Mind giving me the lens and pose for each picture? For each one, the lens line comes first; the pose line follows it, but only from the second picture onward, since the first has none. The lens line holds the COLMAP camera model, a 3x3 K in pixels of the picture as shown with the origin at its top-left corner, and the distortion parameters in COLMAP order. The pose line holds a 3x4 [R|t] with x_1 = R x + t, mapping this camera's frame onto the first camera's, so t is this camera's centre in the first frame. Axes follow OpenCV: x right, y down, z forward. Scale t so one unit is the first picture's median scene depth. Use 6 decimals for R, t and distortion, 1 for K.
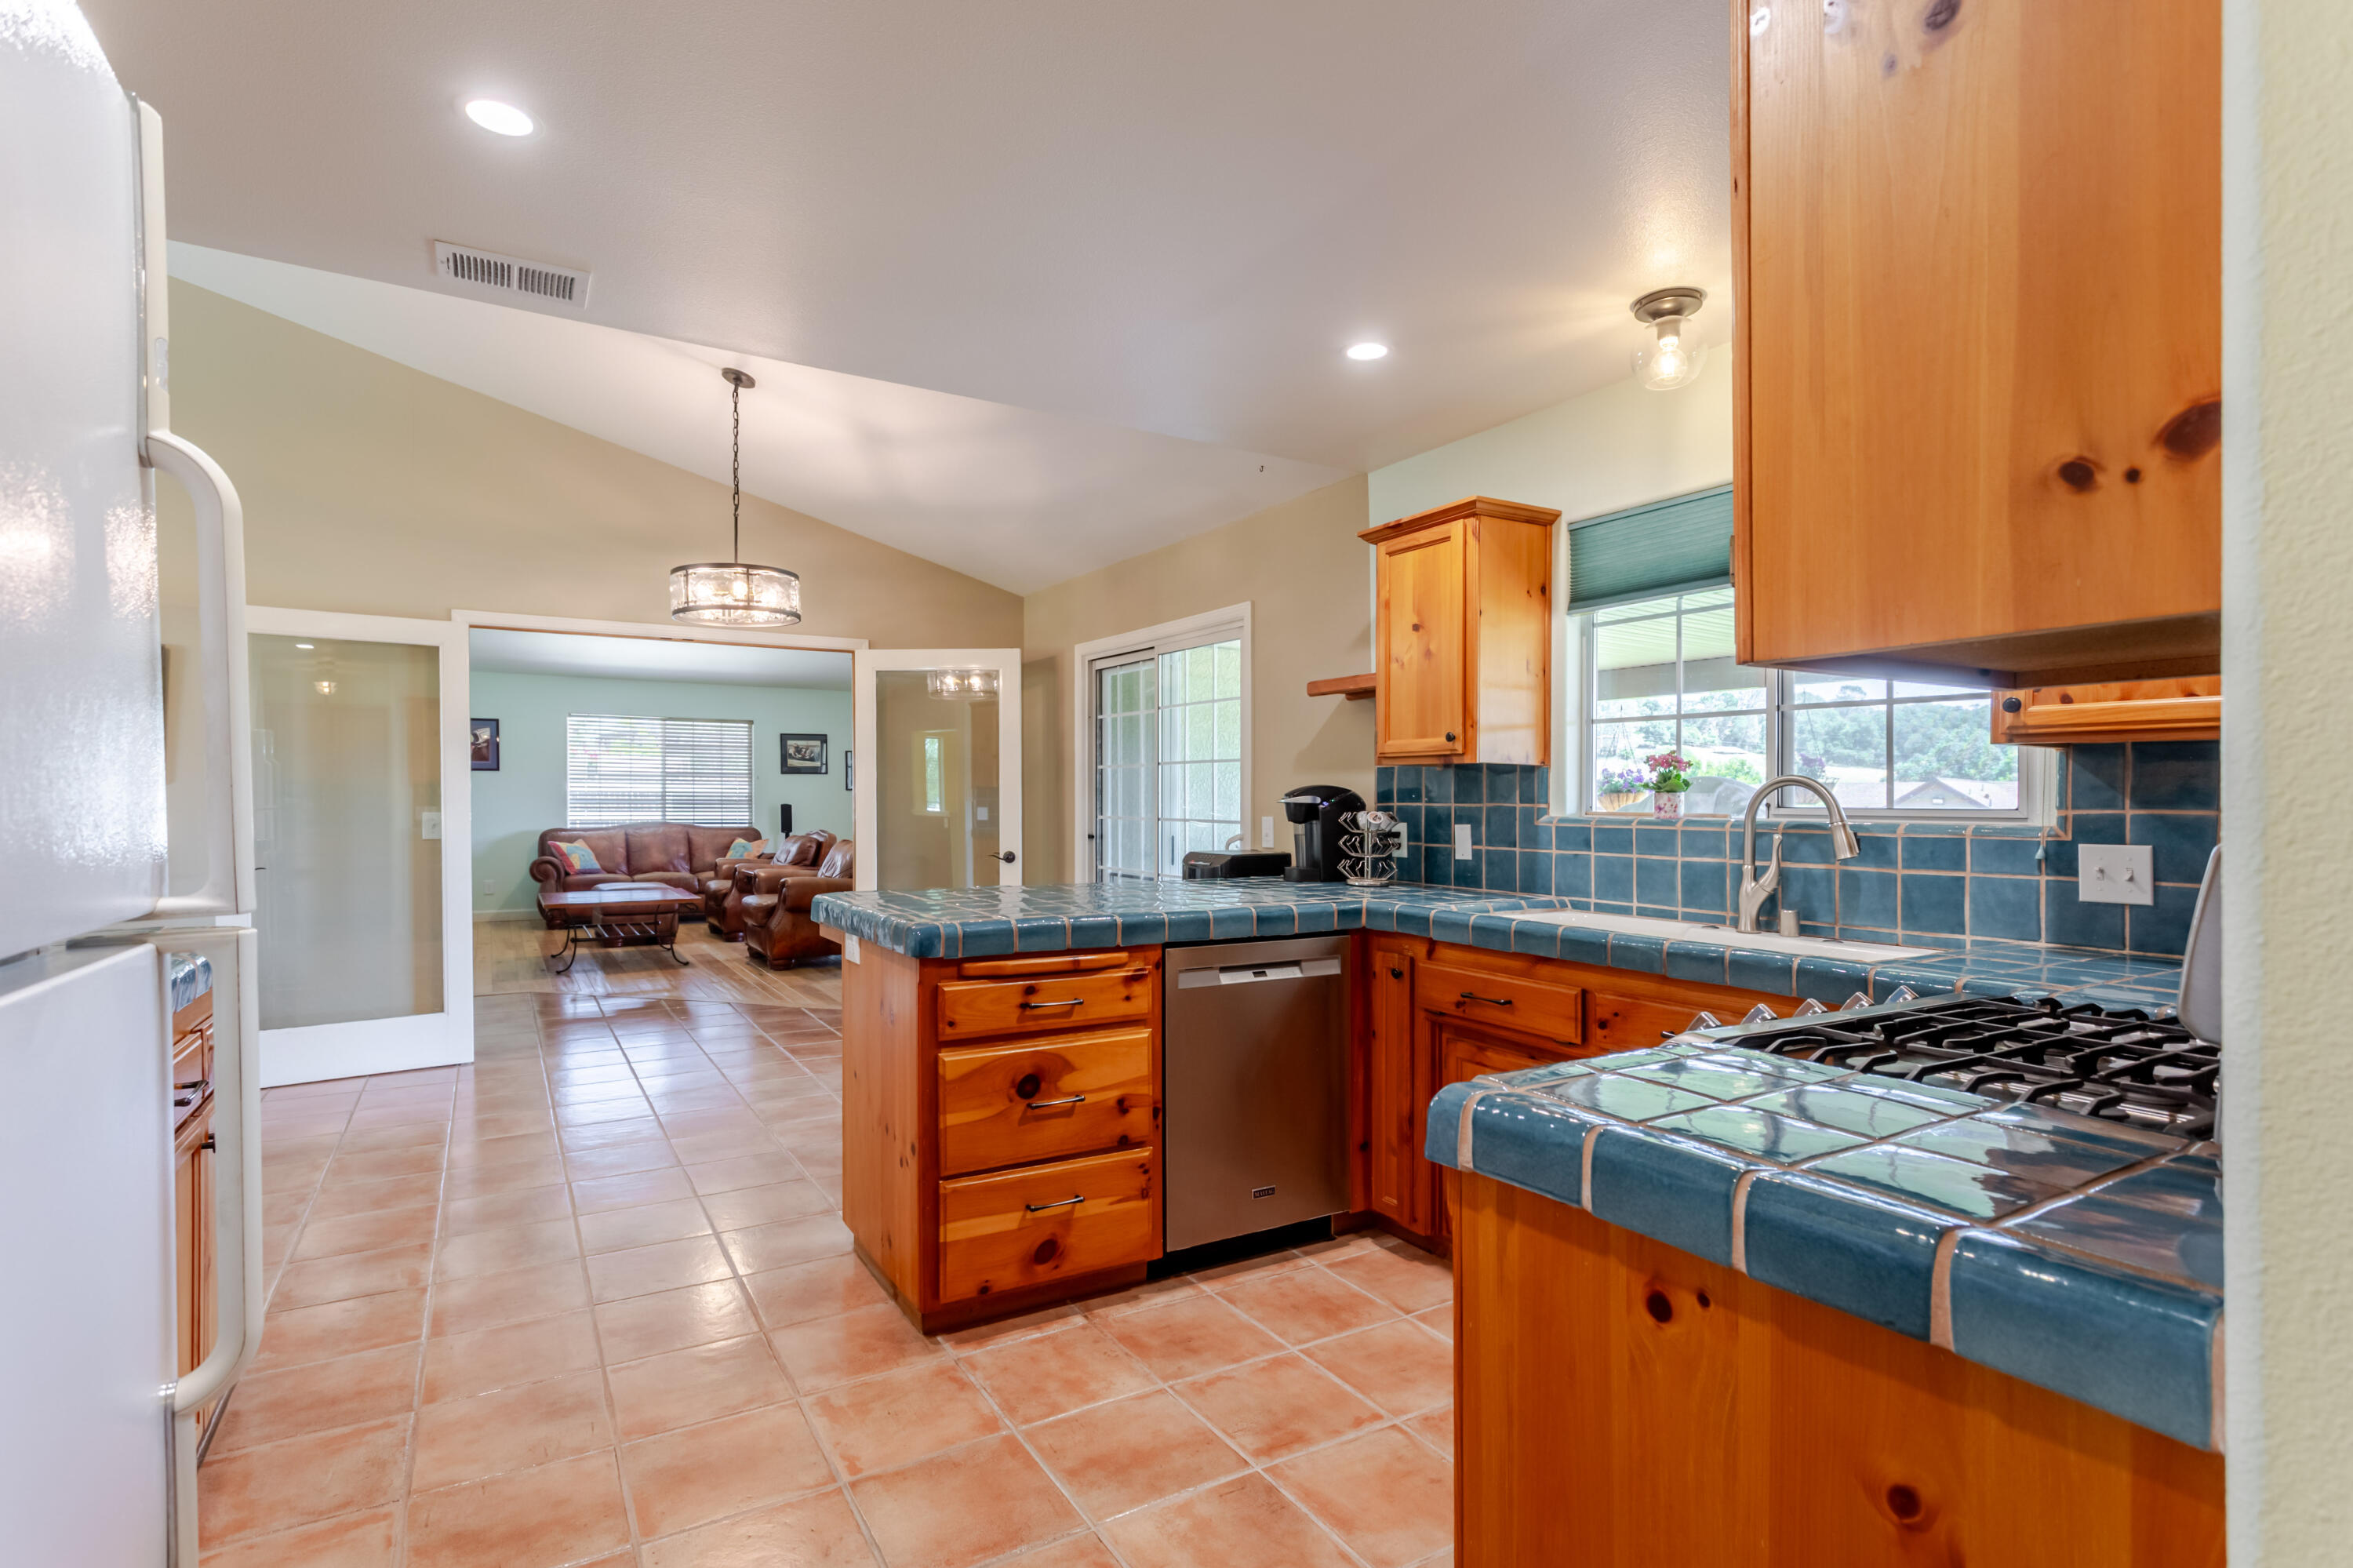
lens RADIAL K [[1135.6, 0, 1163.9], [0, 1135.6, 792.4], [0, 0, 1]] dist [0.001731, -0.001661]
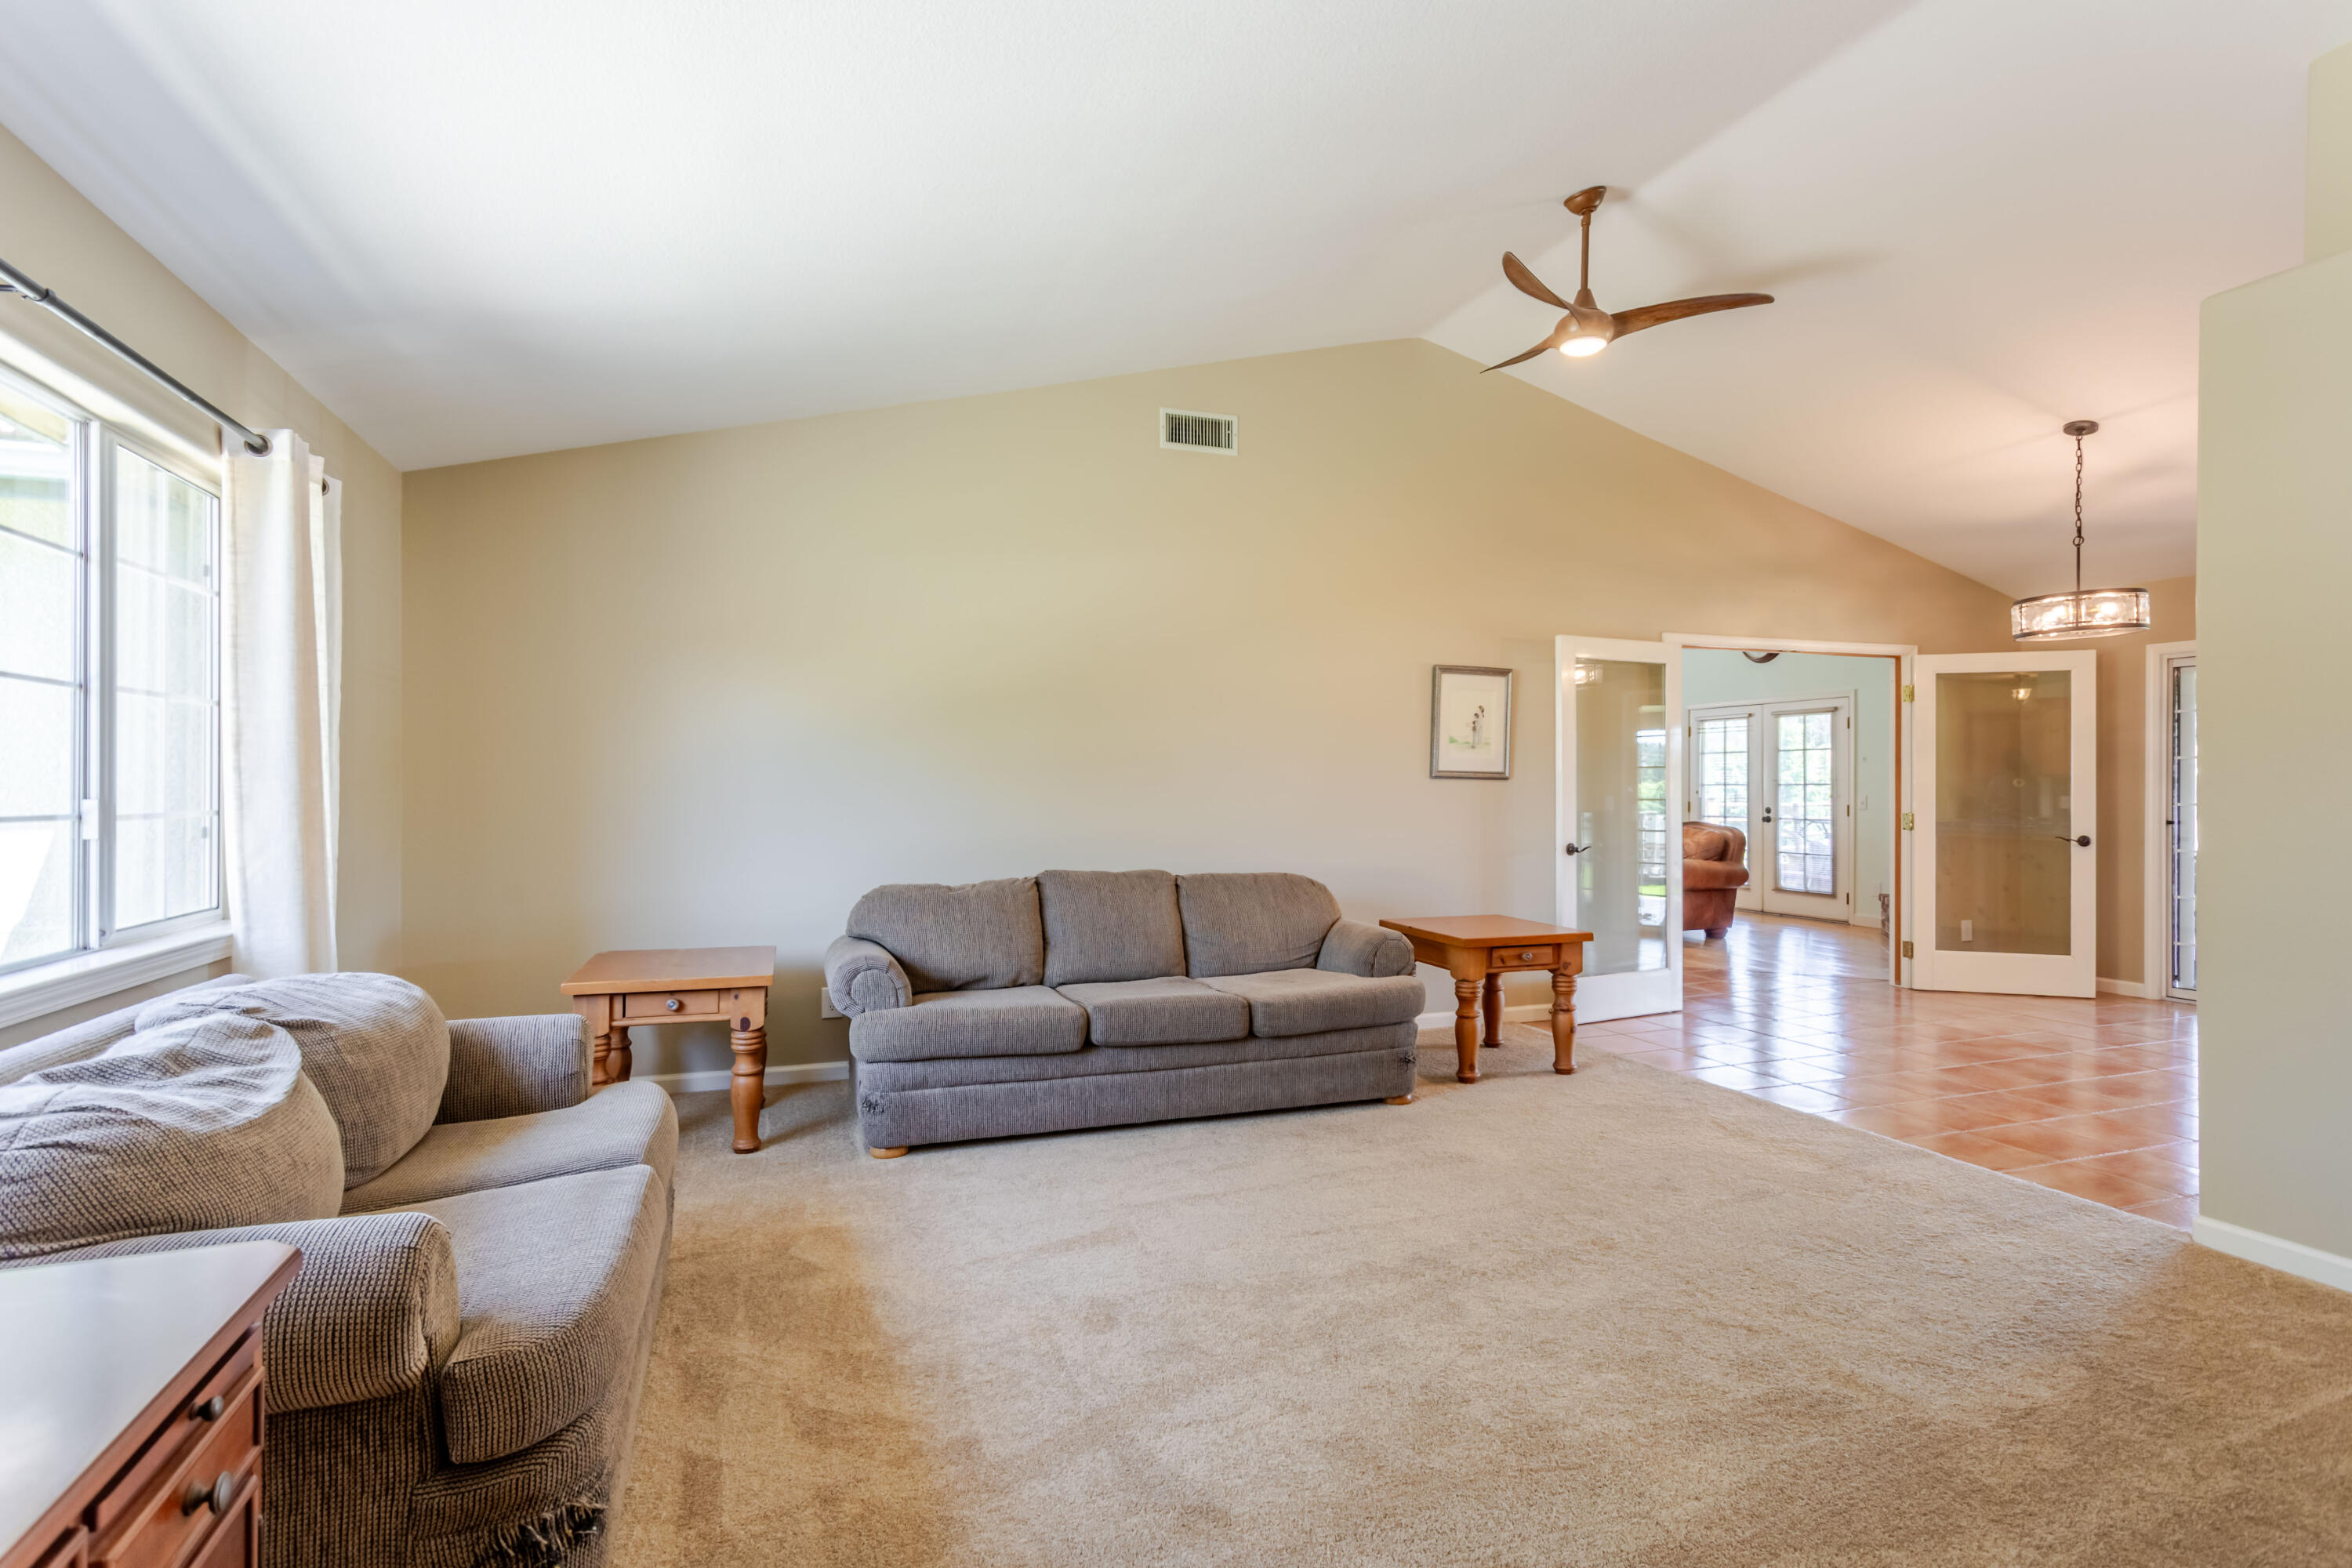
lens RADIAL K [[1135.1, 0, 1168.3], [0, 1135.1, 808.3], [0, 0, 1]] dist [0.001731, -0.001661]
pose [[0.980829, -0.006547, -0.194760, -0.787918], [0.008347, 0.999930, 0.008420, 0.009072], [0.194691, -0.009884, 0.980815, -0.244637]]
